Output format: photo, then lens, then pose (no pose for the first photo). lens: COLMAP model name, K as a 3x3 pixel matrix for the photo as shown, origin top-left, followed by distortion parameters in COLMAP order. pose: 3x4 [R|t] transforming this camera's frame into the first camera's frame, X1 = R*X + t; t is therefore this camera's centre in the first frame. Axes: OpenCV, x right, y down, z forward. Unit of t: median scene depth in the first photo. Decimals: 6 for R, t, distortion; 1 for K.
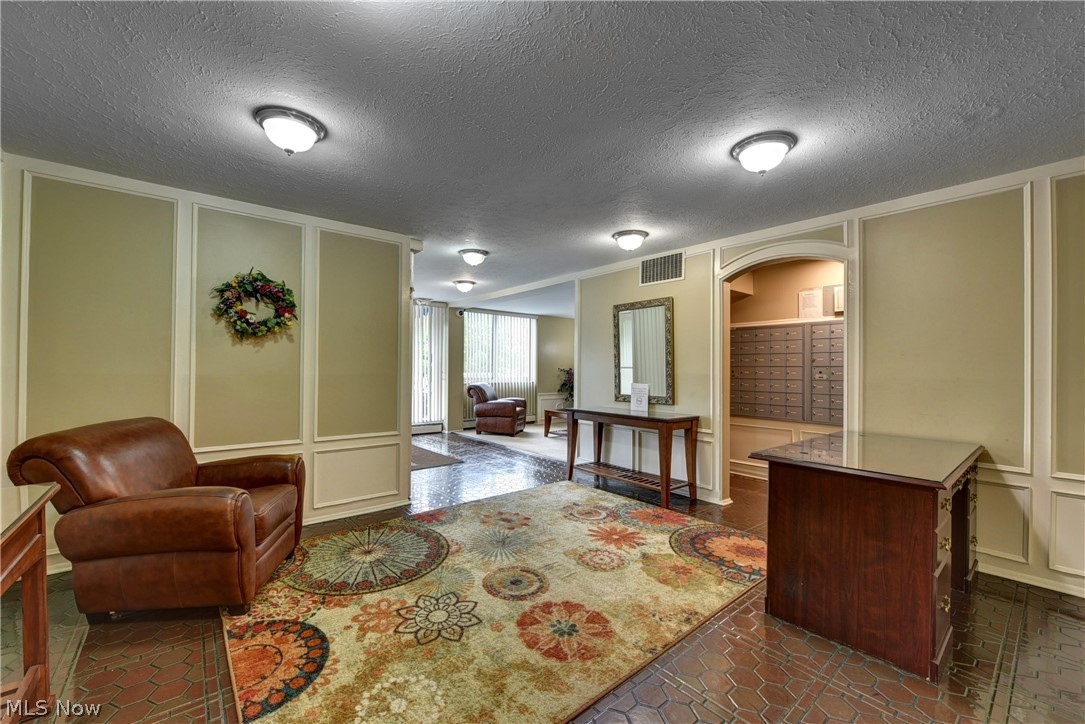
lens RADIAL K [[435.5, 0, 544.7], [0, 435.5, 362.8], [0, 0, 1]] dist [0.000613, -0.000717]
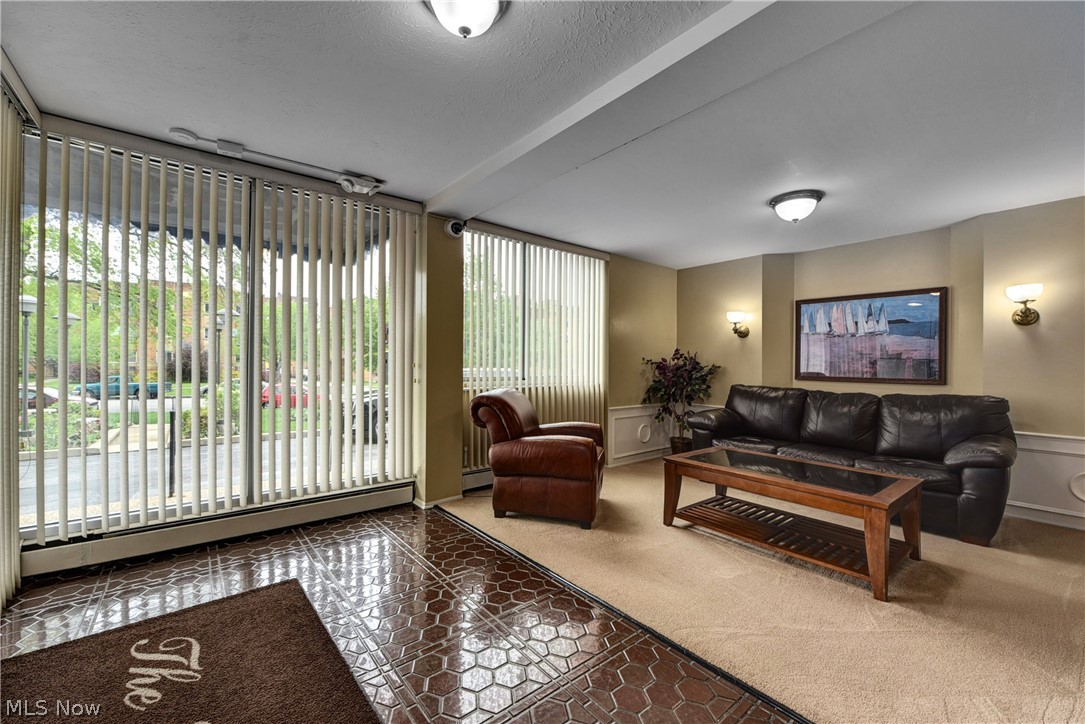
lens RADIAL K [[435.5, 0, 540.5], [0, 435.5, 363.7], [0, 0, 1]] dist [0.000613, -0.000717]
pose [[0.999927, -0.001235, -0.012017, -0.103572], [0.001363, 0.999943, 0.010616, 0.016154], [0.012003, -0.010632, 0.999871, 0.567602]]
